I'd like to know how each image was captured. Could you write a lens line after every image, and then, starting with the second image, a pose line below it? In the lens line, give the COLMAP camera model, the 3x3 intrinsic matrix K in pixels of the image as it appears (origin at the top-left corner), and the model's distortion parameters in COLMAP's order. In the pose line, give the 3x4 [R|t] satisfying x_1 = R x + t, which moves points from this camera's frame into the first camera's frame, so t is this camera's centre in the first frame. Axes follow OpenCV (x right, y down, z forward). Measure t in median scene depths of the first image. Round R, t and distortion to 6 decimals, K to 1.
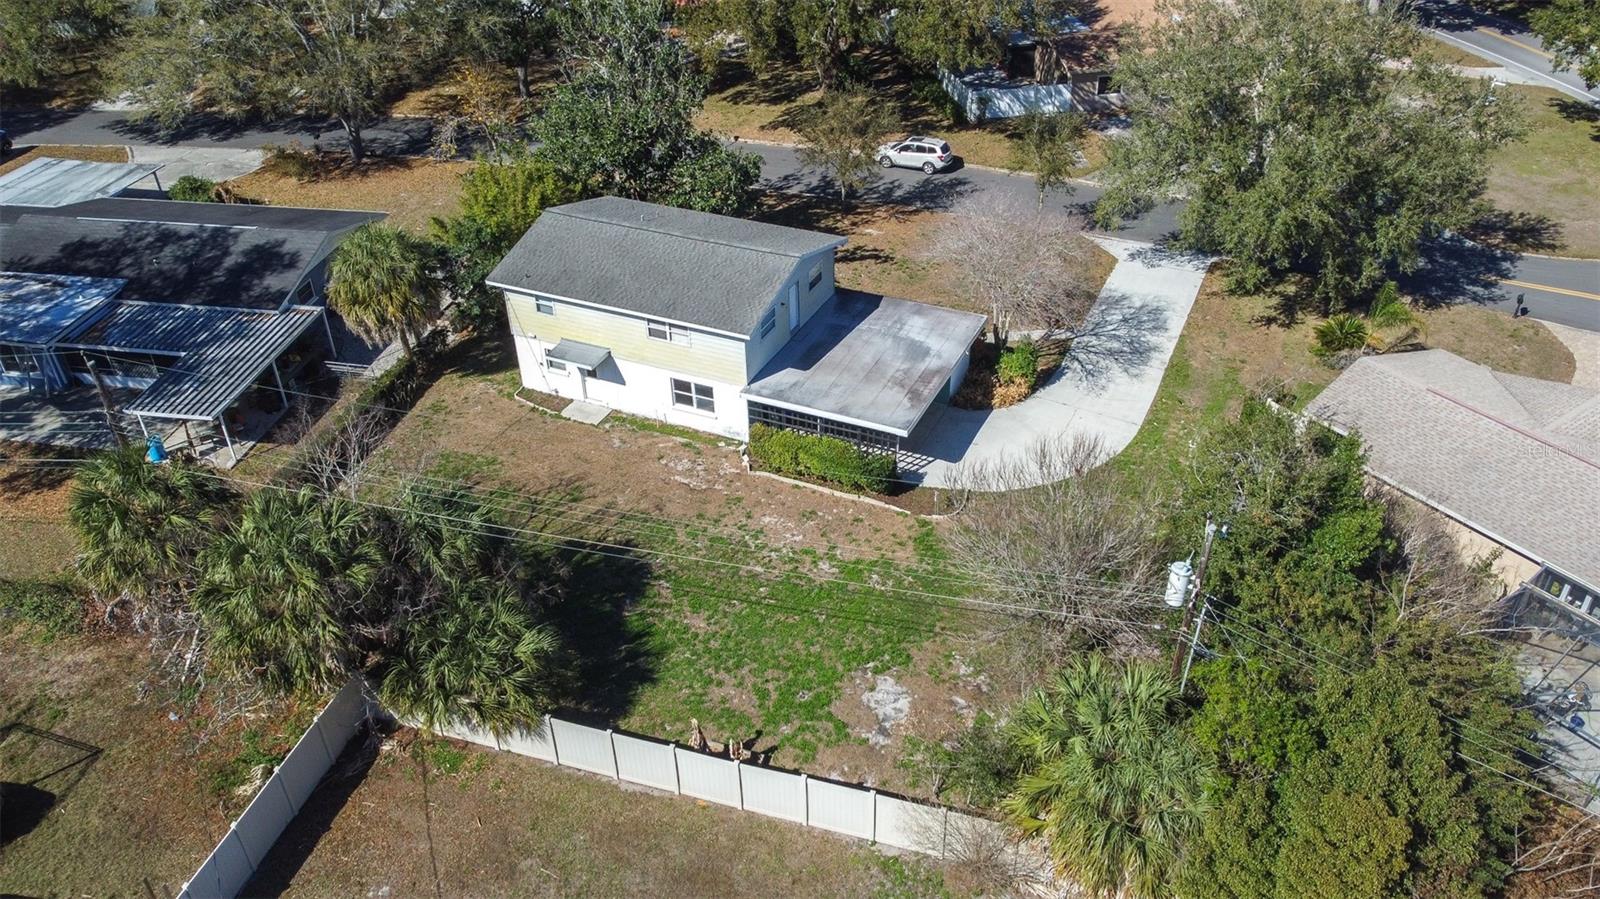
lens RADIAL K [[1214.3, 0, 793.7], [0, 1214.3, 454.0], [0, 0, 1]] dist [-0.002718, -0.000626]
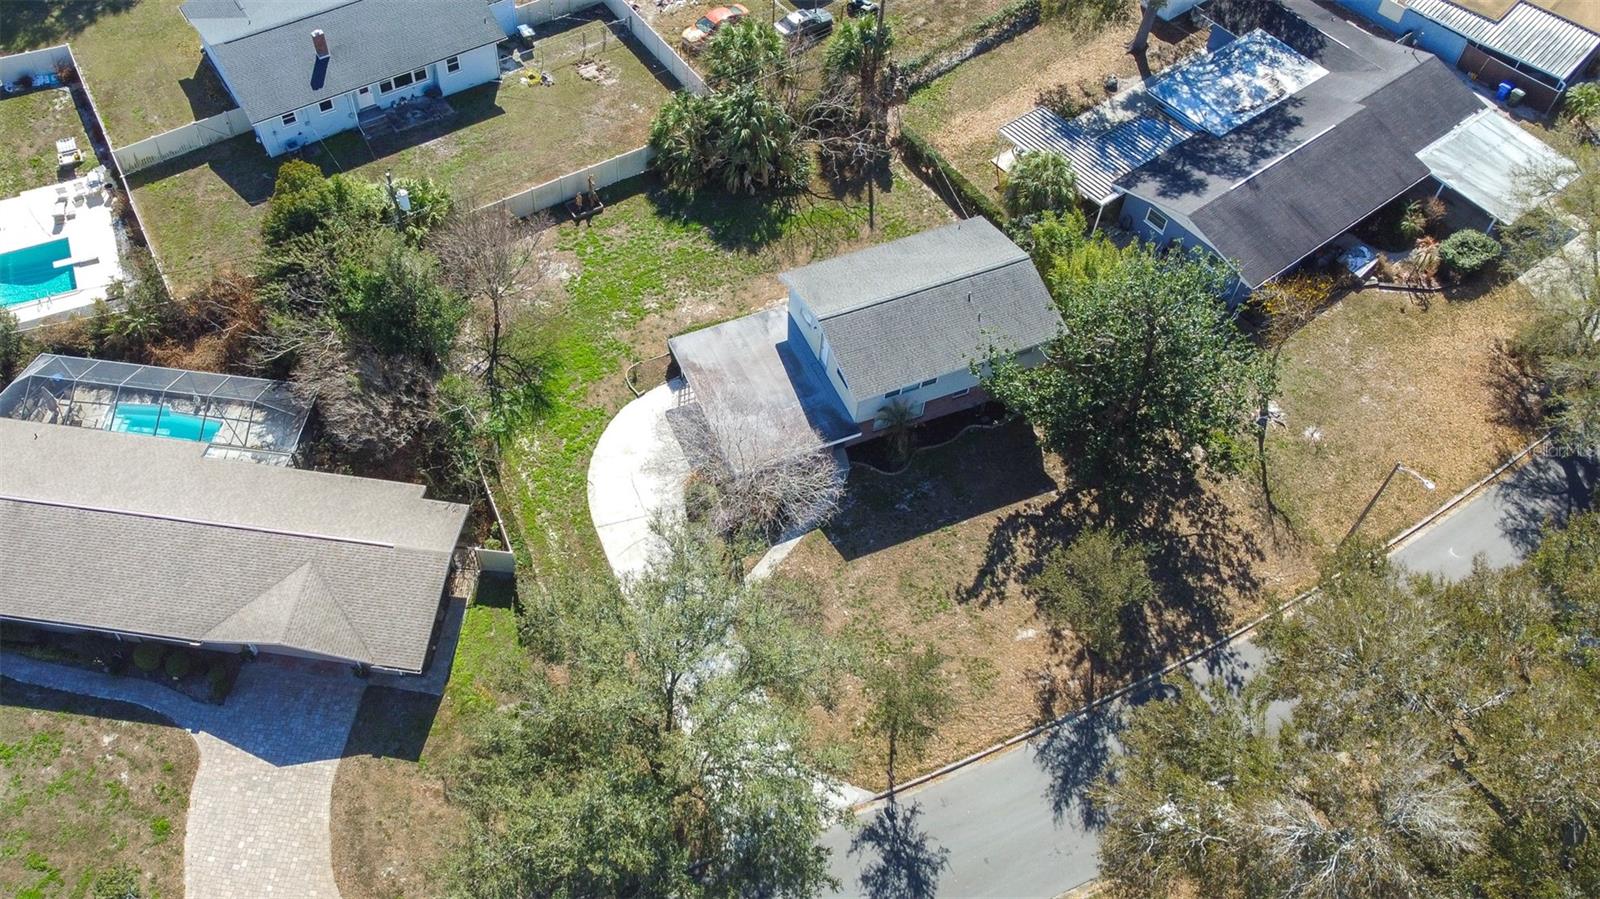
lens RADIAL K [[1328.3, 0, 718.7], [0, 1328.3, 477.9], [0, 0, 1]] dist [0.002408, -0.003383]
pose [[-0.675880, 0.604566, -0.421530, 0.753273], [-0.414484, 0.161130, 0.895678, -1.318885], [0.609417, 0.780088, 0.141678, 0.855617]]
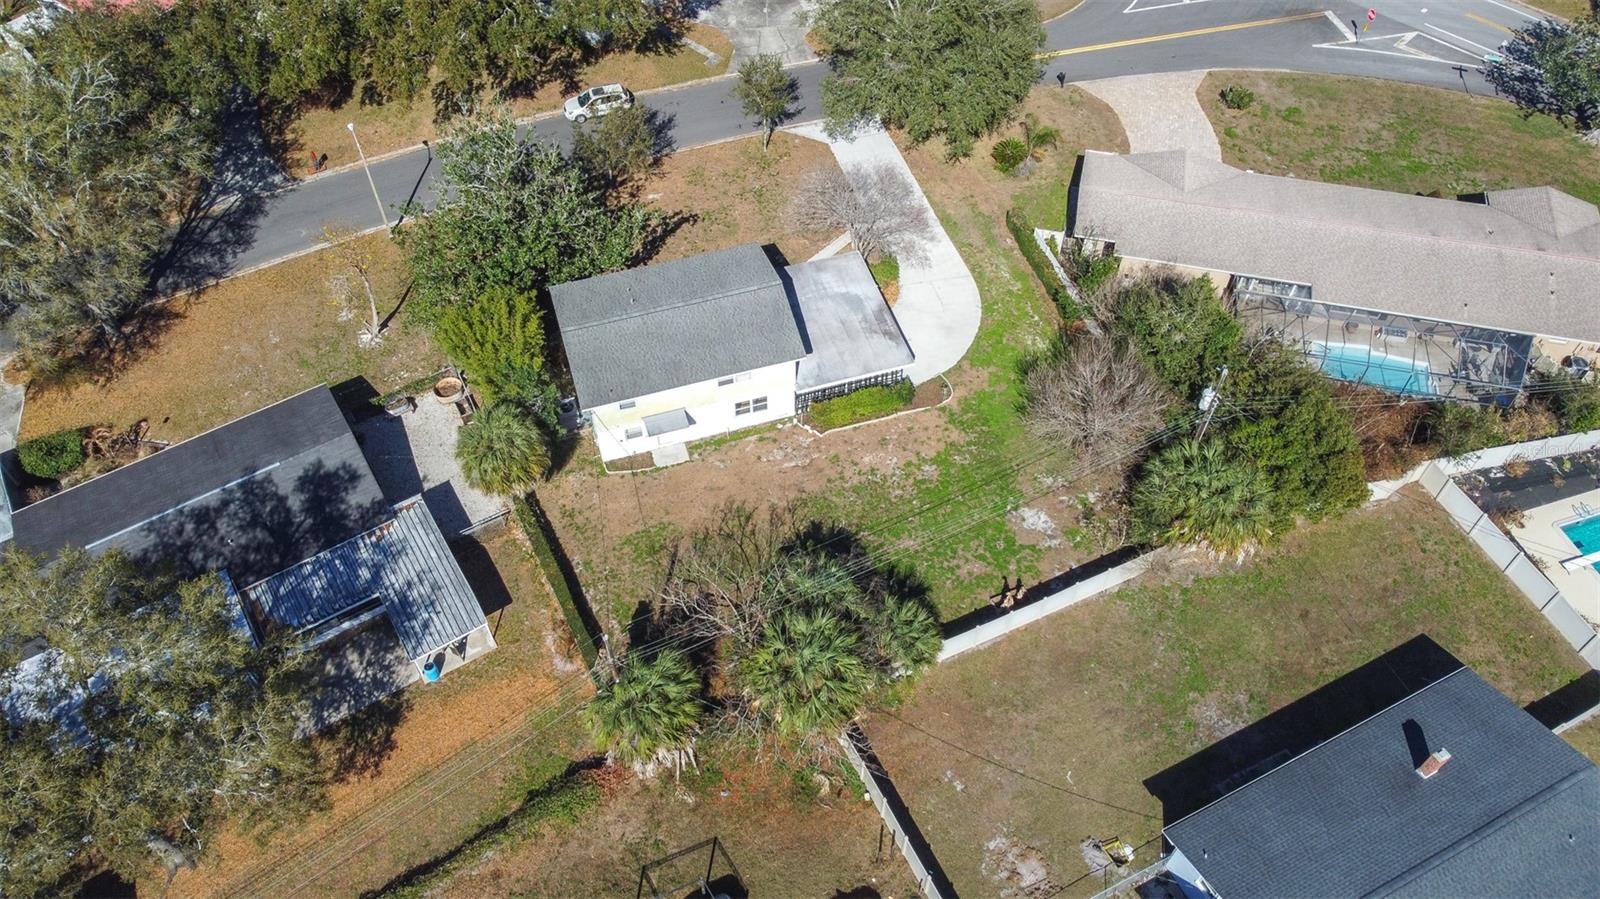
lens RADIAL K [[1209.5, 0, 796.8], [0, 1209.5, 451.5], [0, 0, 1]] dist [0.001908, -0.003391]
pose [[0.736000, -0.521890, 0.431201, -0.663348], [0.374761, 0.844541, 0.382497, -0.511046], [-0.563788, -0.119920, 0.817167, -0.156206]]
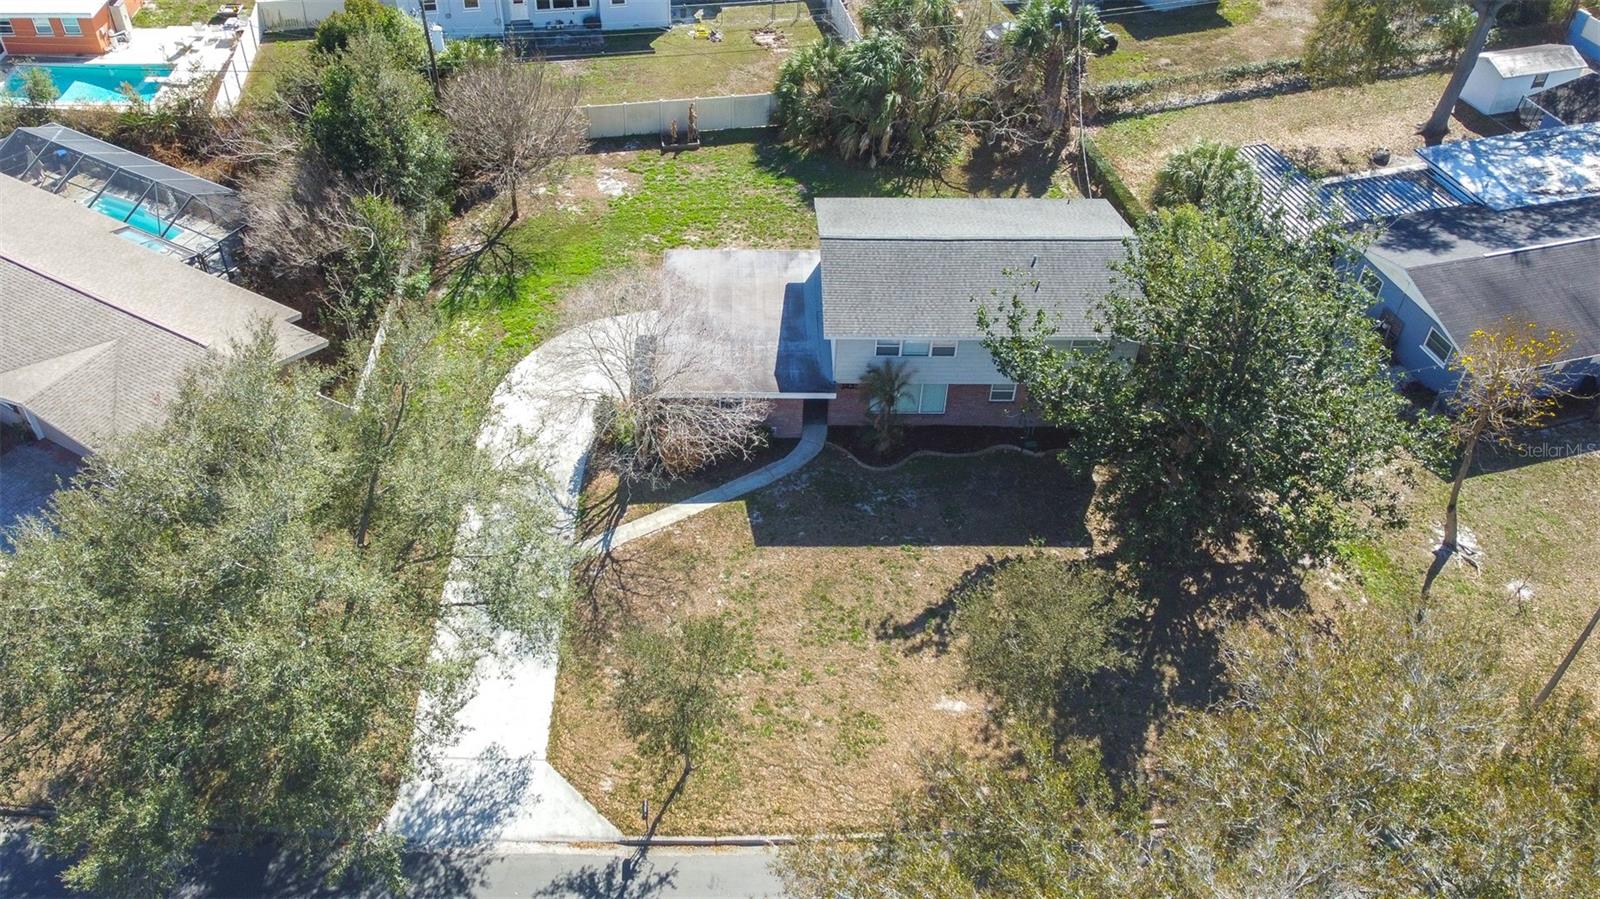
lens RADIAL K [[1287.2, 0, 745.5], [0, 1287.2, 444.1], [0, 0, 1]] dist [-0.004103, 0.001463]
pose [[-0.904342, 0.303167, -0.300424, 0.414559], [-0.226950, 0.254557, 0.940050, -1.056086], [0.361467, 0.918308, -0.161403, 1.275846]]
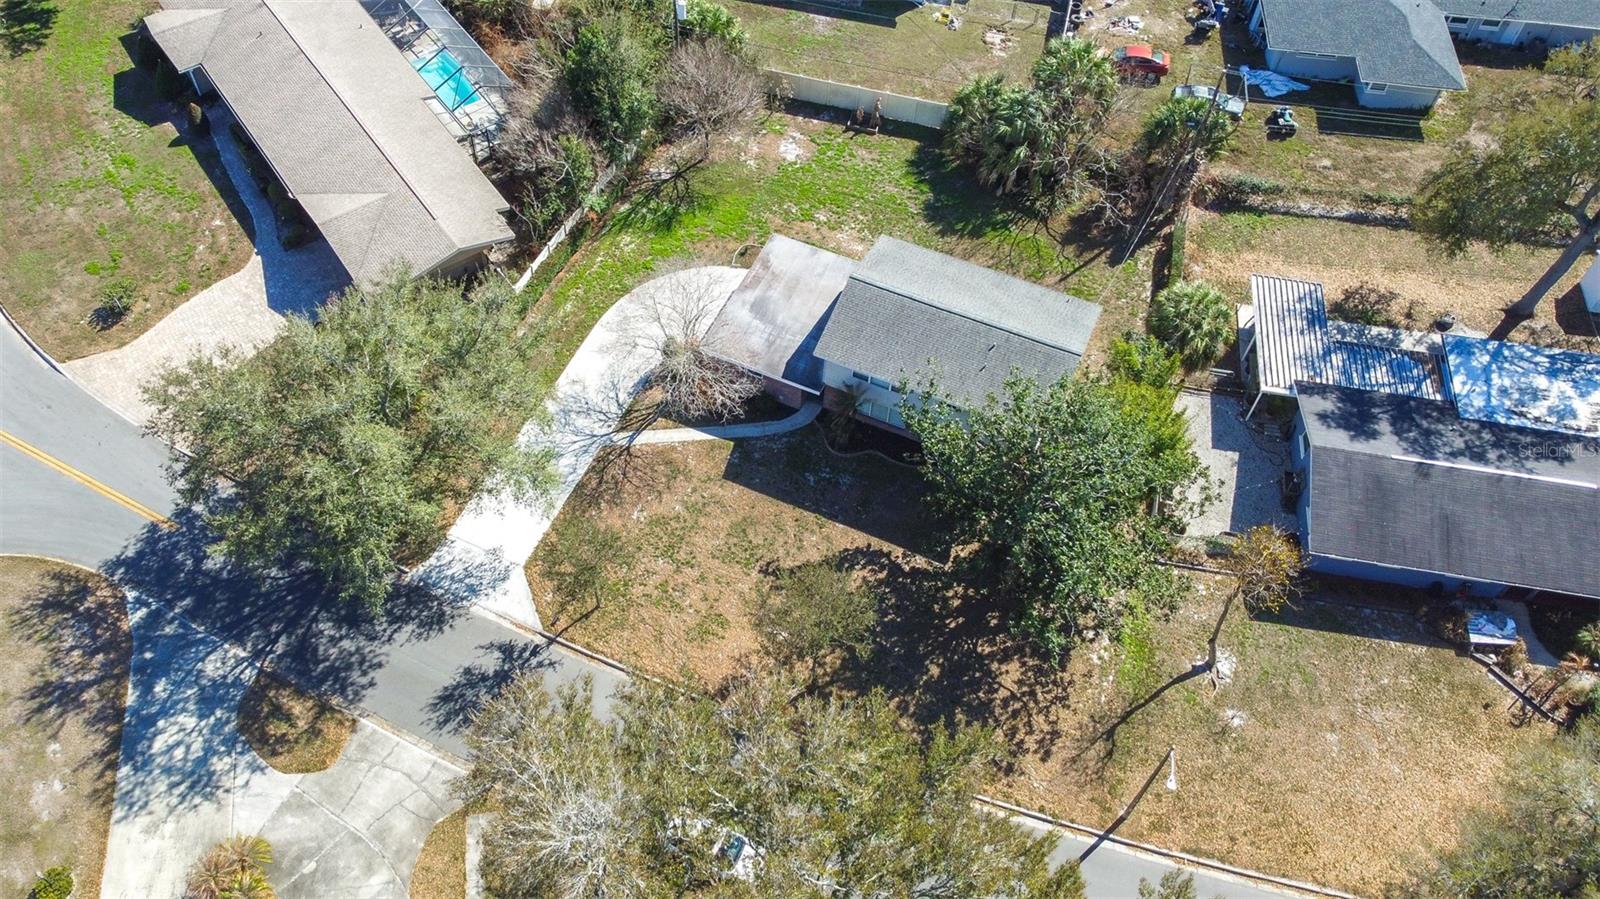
lens RADIAL K [[1270.4, 0, 750.7], [0, 1270.4, 453.3], [0, 0, 1]] dist [-0.001057, -0.004262]
pose [[-0.999952, 0.009794, 0.000638, 0.113713], [0.000917, 0.028504, 0.999593, -1.481117], [0.009772, 0.999546, -0.028511, 1.206761]]
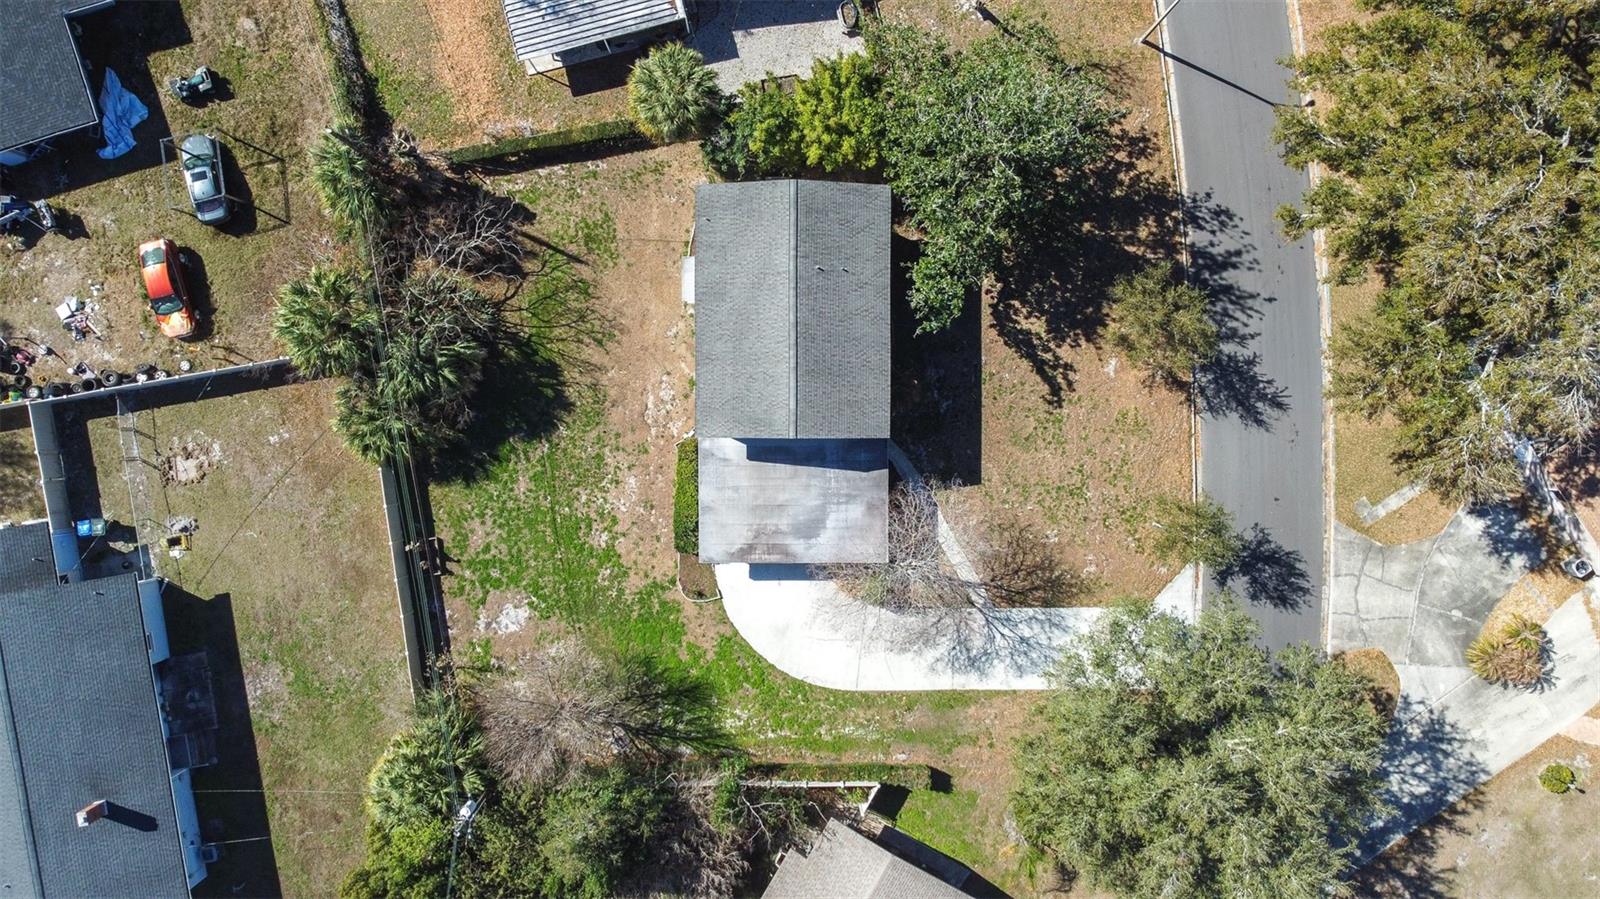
lens RADIAL K [[1216.8, 0, 793.4], [0, 1216.8, 449.0], [0, 0, 1]] dist [-0.000908, -0.005398]
pose [[0.426032, 0.903693, 0.042852, -0.033011], [-0.534009, 0.212951, 0.818221, -1.123604], [0.730295, -0.371472, 0.573304, 0.303366]]
